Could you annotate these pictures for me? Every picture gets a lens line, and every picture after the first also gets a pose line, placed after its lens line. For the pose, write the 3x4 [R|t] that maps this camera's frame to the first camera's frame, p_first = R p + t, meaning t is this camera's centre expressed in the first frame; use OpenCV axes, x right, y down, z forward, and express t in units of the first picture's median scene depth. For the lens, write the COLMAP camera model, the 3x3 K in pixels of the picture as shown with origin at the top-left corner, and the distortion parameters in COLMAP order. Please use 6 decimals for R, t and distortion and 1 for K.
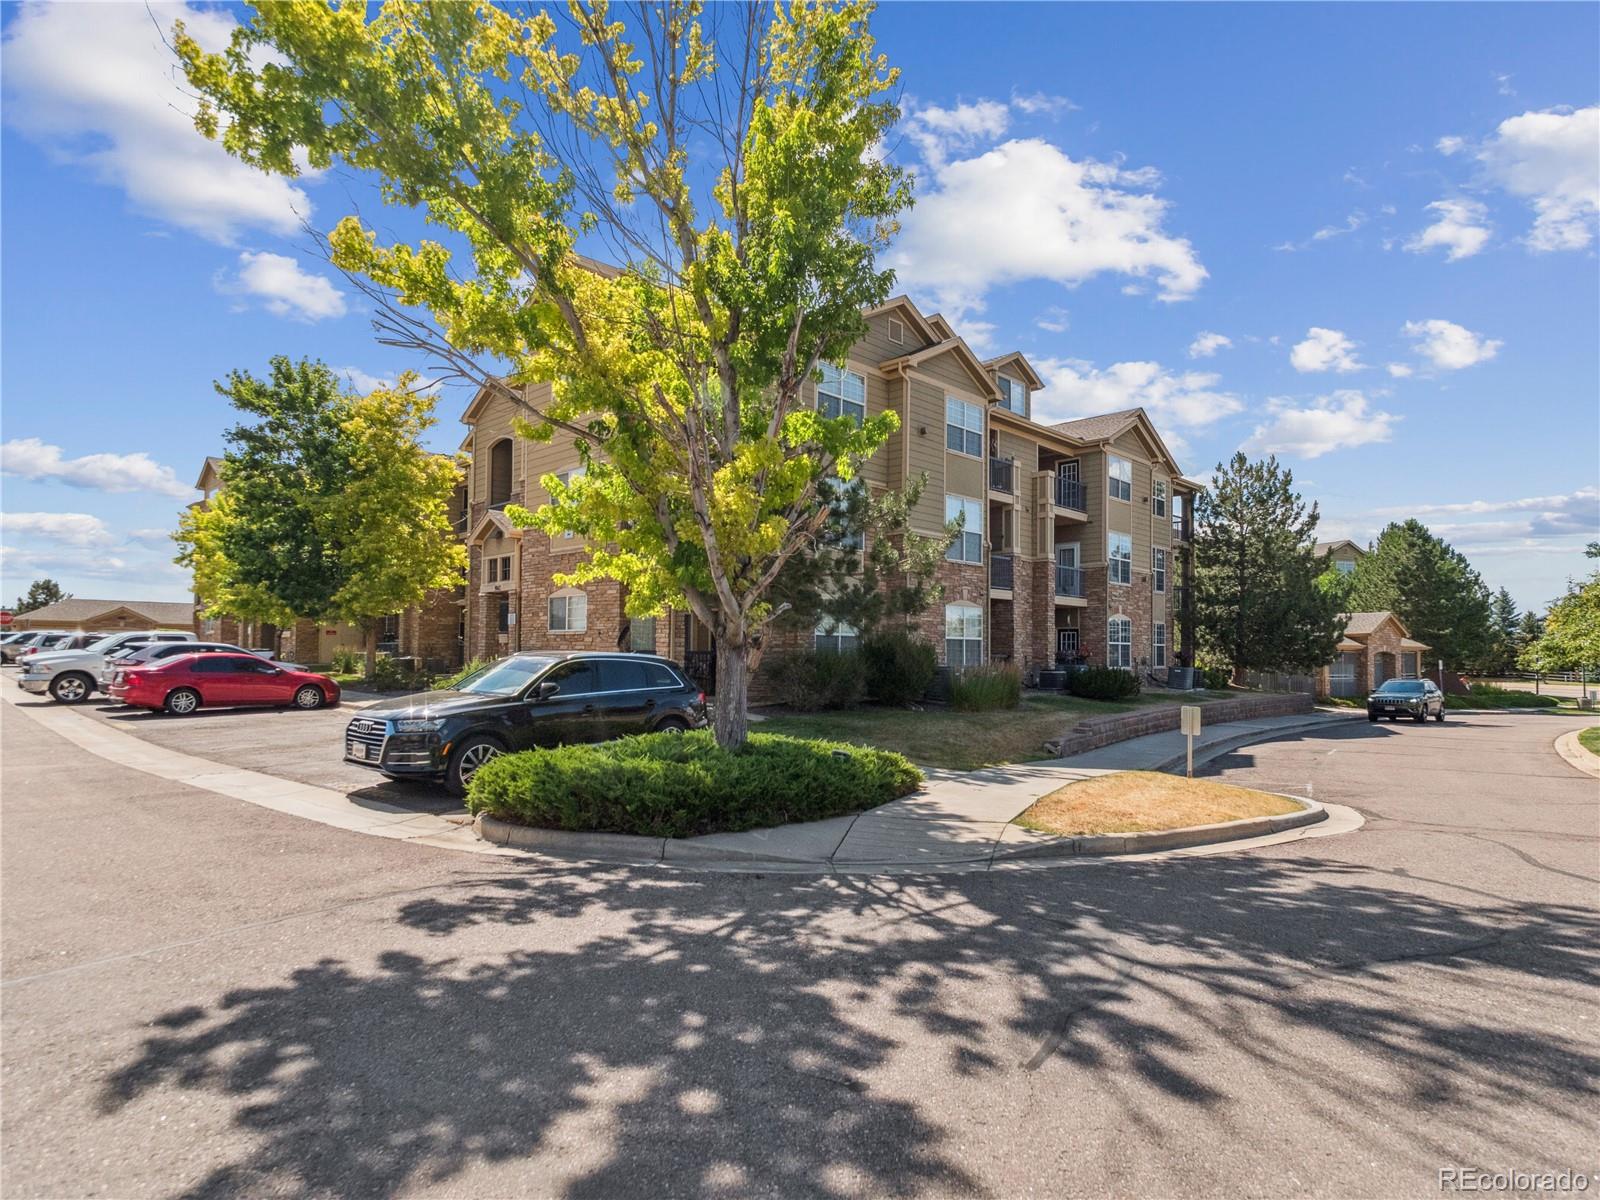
lens RADIAL K [[889.1, 0, 800.0], [0, 889.1, 600.0], [0, 0, 1]] dist [-0.003011, -0.000552]
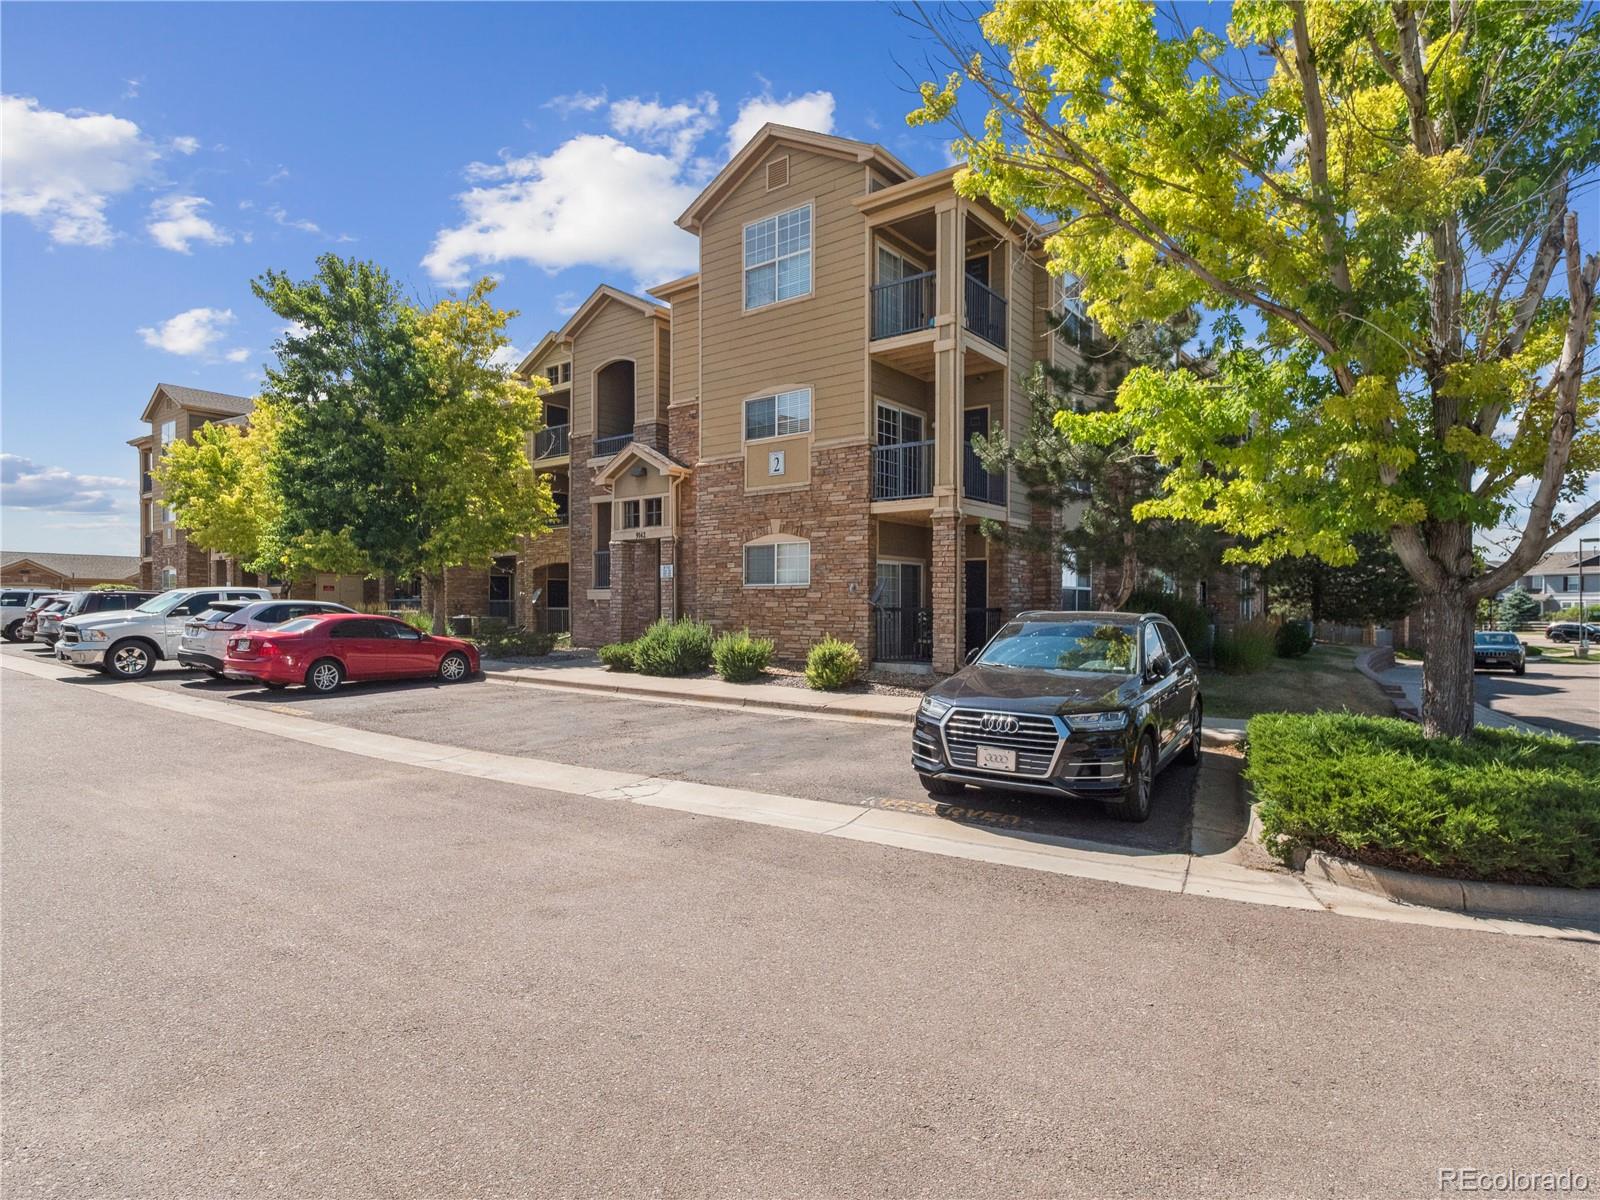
lens RADIAL K [[889.1, 0, 800.0], [0, 889.1, 600.0], [0, 0, 1]] dist [-0.003011, -0.000552]
pose [[0.993627, -0.004694, 0.112620, -0.287968], [-0.001191, 0.998640, 0.052124, 0.004031], [-0.112711, -0.051926, 0.992270, 0.134238]]
